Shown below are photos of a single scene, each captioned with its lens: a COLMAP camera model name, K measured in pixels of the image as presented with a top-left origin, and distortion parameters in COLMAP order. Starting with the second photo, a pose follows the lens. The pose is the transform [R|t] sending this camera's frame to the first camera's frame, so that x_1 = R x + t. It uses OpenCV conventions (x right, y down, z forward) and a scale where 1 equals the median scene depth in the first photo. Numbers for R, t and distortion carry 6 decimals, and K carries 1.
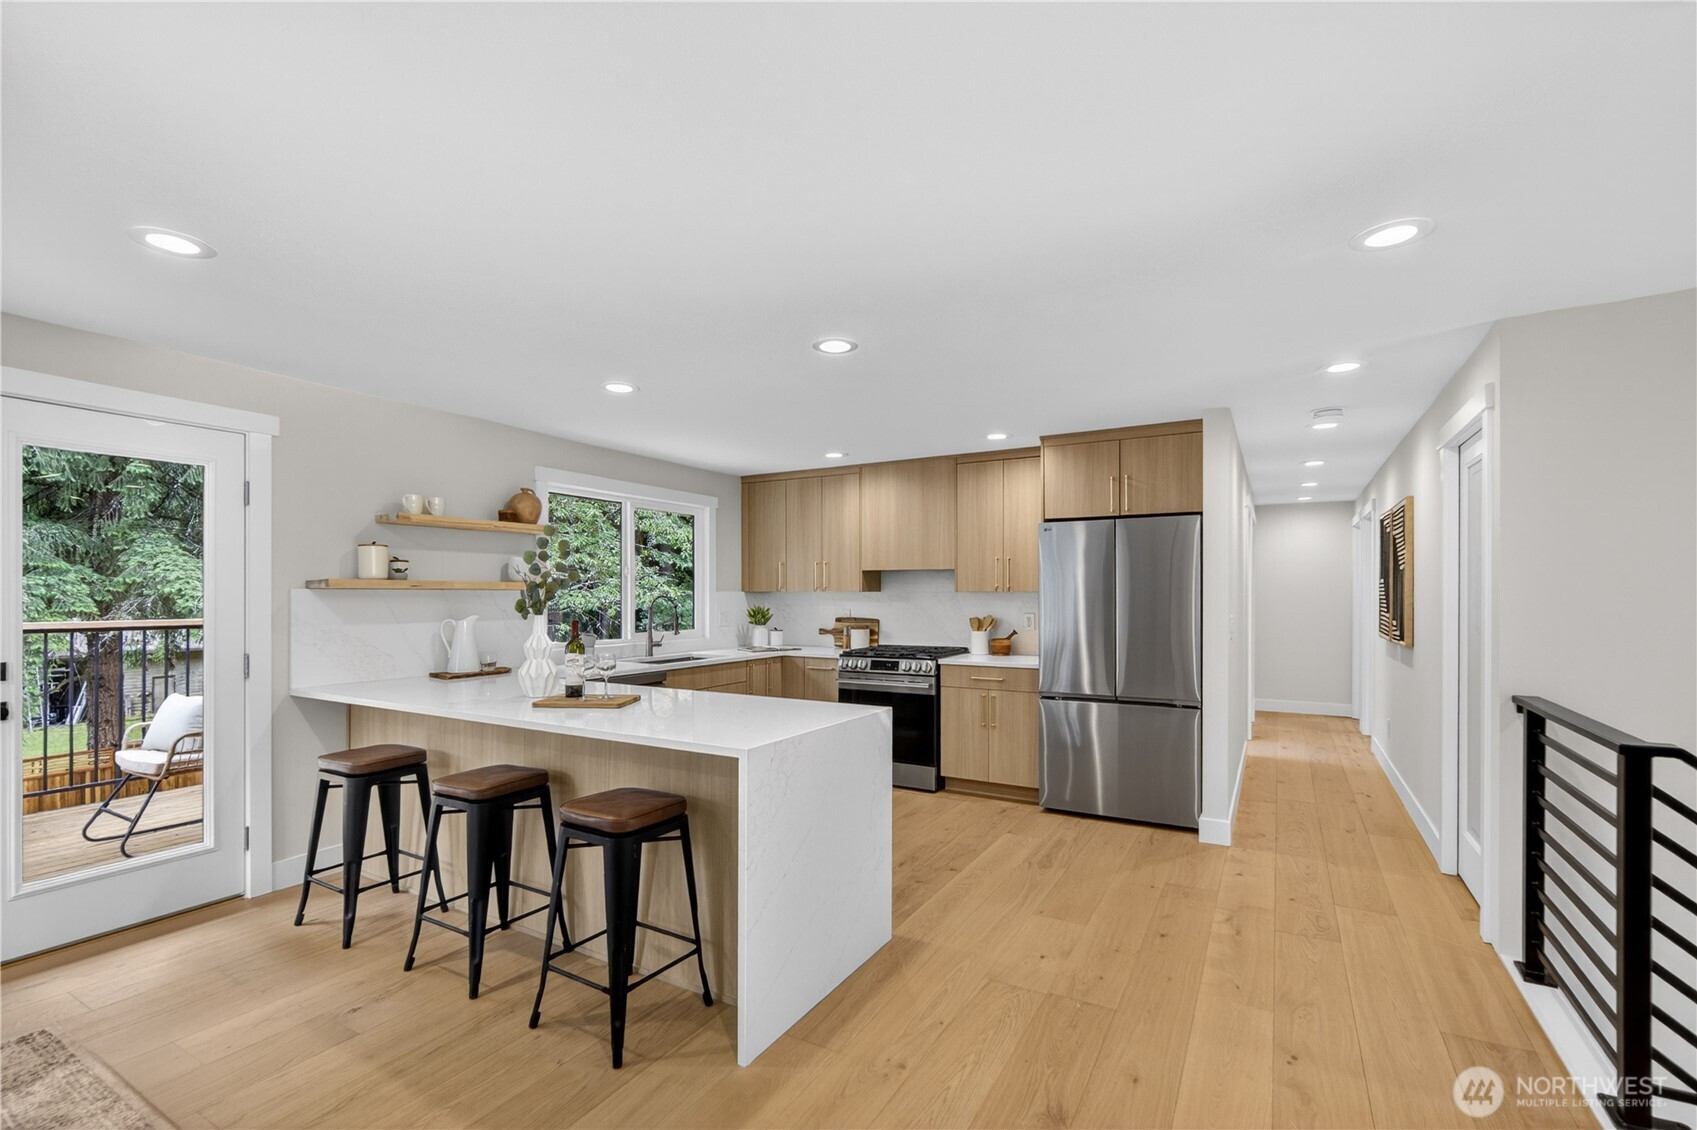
lens RADIAL K [[744.8, 0, 836.7], [0, 744.8, 597.2], [0, 0, 1]] dist [0.015643, 0.000253]
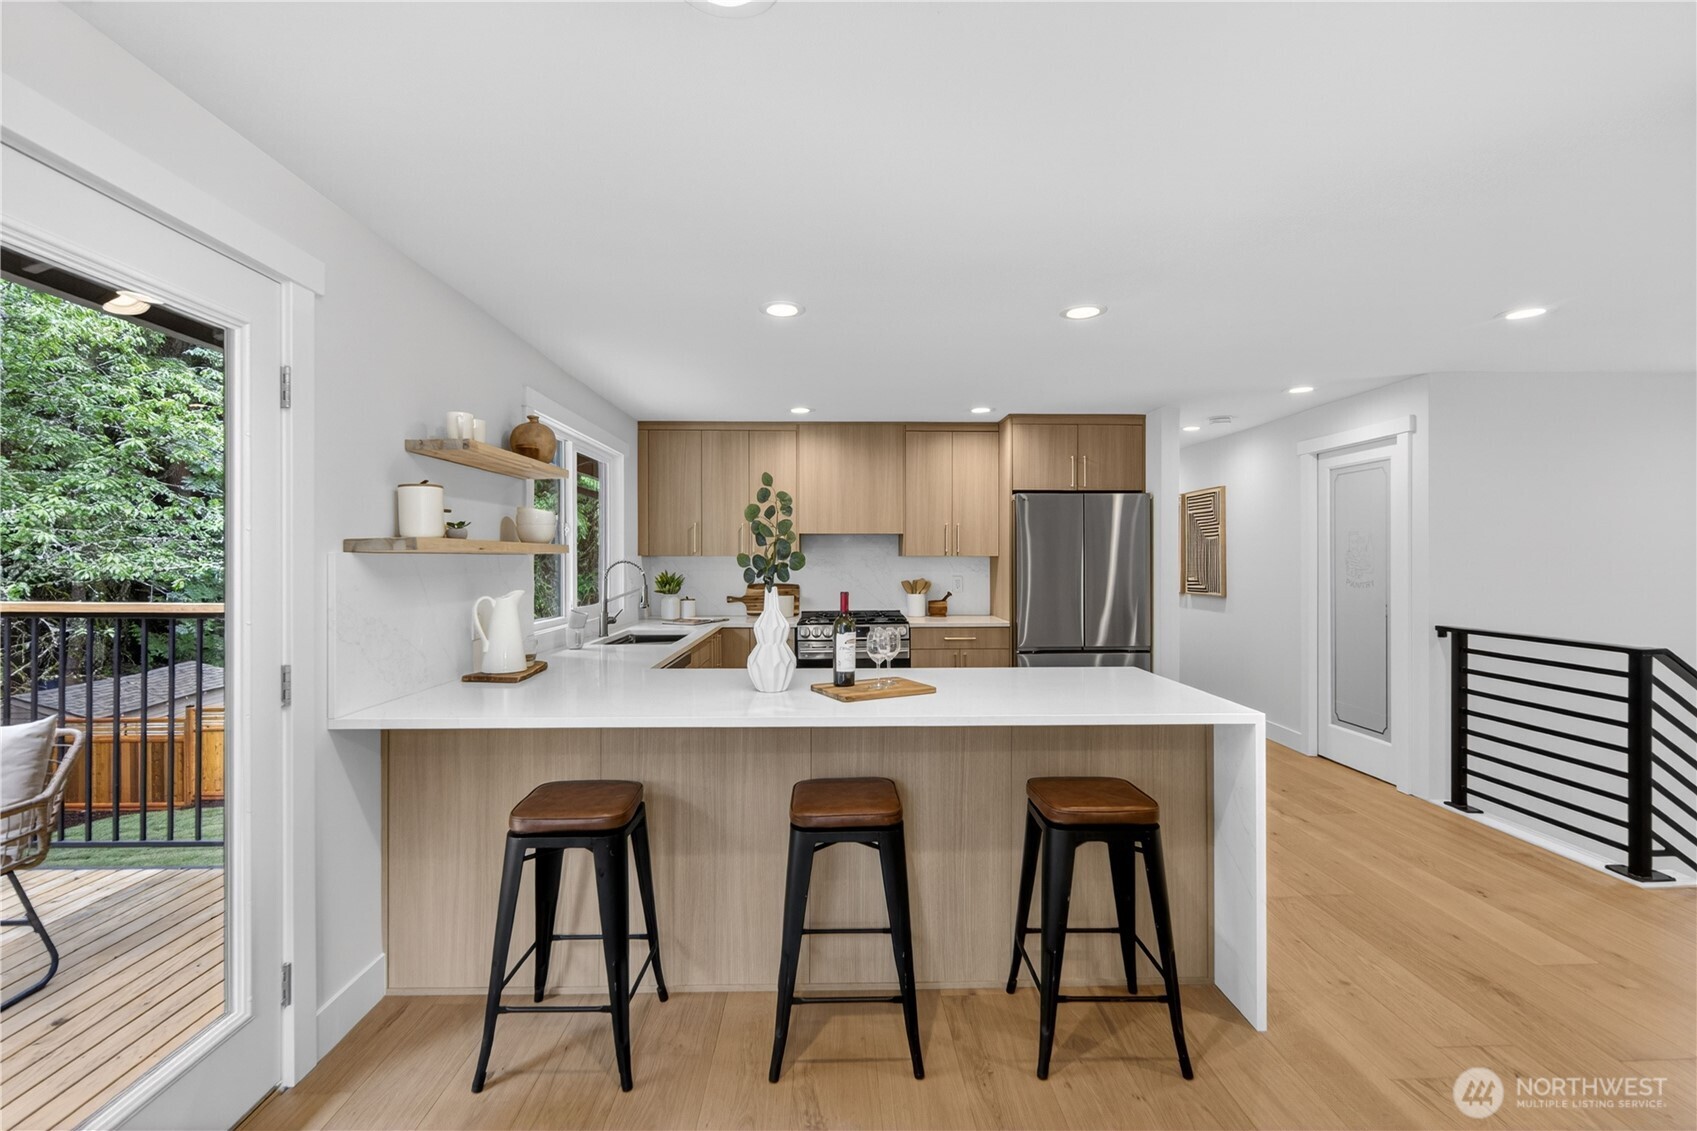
lens RADIAL K [[744.8, 0, 844.7], [0, 744.8, 560.4], [0, 0, 1]] dist [0.015643, 0.000253]
pose [[0.849237, -0.003153, 0.528002, -0.543529], [0.003290, 0.999994, 0.000679, -0.002973], [-0.528001, 0.001161, 0.849243, 0.212656]]
